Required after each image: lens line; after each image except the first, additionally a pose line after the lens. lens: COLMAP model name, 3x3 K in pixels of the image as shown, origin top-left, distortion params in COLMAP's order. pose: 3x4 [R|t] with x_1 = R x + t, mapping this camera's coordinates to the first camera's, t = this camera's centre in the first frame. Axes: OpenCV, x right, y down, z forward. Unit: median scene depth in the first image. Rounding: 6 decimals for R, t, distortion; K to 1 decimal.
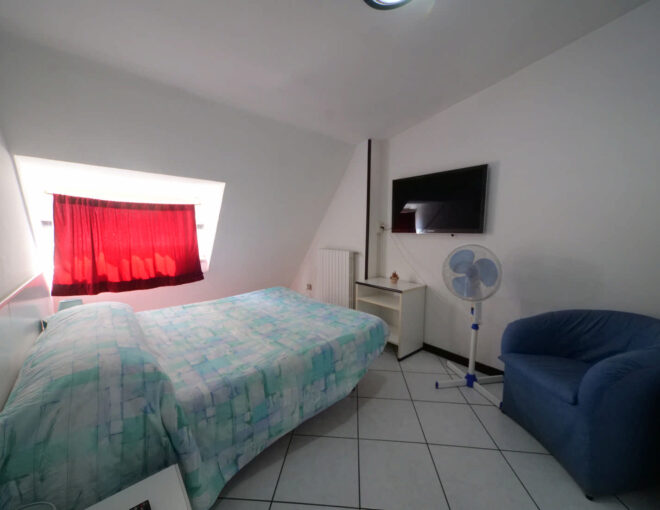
lens RADIAL K [[269.9, 0, 328.6], [0, 269.9, 258.2], [0, 0, 1]] dist [0.023971, 0.000044]
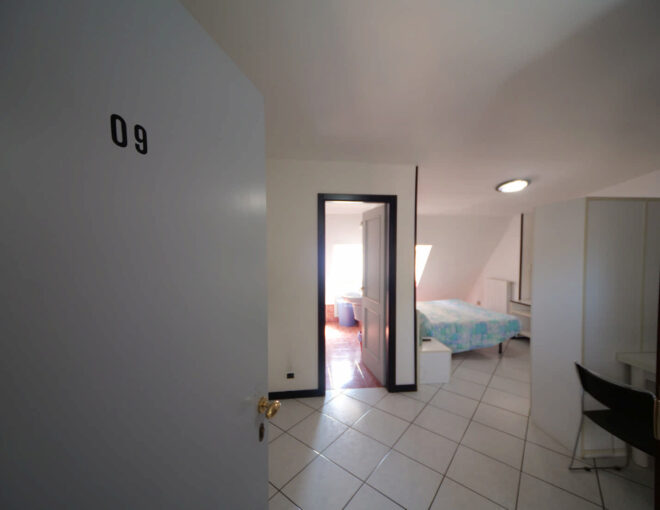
lens RADIAL K [[269.9, 0, 328.6], [0, 269.9, 258.2], [0, 0, 1]] dist [0.023971, 0.000044]
pose [[0.826617, 0.014921, -0.562567, 0.145915], [-0.053787, 0.997167, -0.052585, -0.026435], [0.560189, 0.073726, 0.825077, -1.240731]]
